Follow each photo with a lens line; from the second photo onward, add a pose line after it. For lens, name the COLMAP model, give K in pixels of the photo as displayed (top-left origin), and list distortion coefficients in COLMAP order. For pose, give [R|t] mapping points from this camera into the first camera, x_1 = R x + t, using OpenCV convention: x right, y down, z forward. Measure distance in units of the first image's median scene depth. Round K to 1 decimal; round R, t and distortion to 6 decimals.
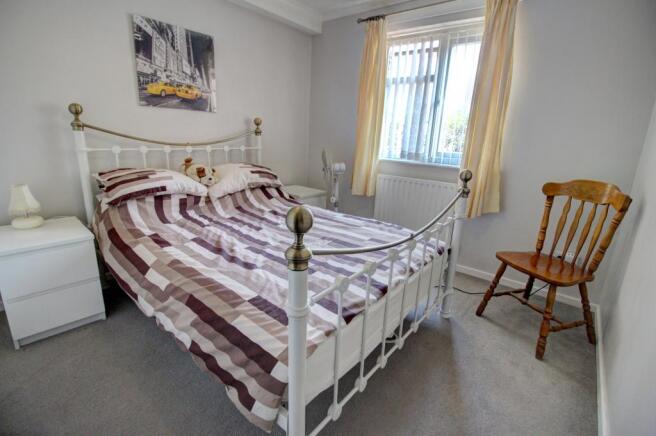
lens RADIAL K [[310.9, 0, 327.3], [0, 310.9, 215.7], [0, 0, 1]] dist [-0.002413, -0.000704]
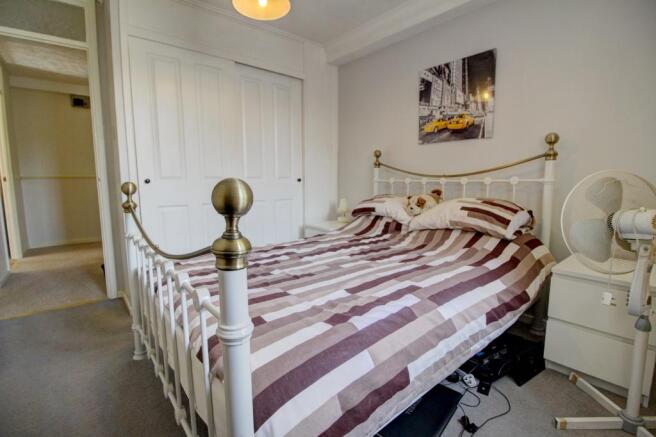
lens RADIAL K [[310.9, 0, 327.2], [0, 310.9, 222.3], [0, 0, 1]] dist [-0.002413, -0.000704]
pose [[-0.163166, 0.100218, -0.981495, 0.616084], [-0.247791, 0.958777, 0.139091, -0.143540], [0.954975, 0.265901, -0.131606, 0.867116]]
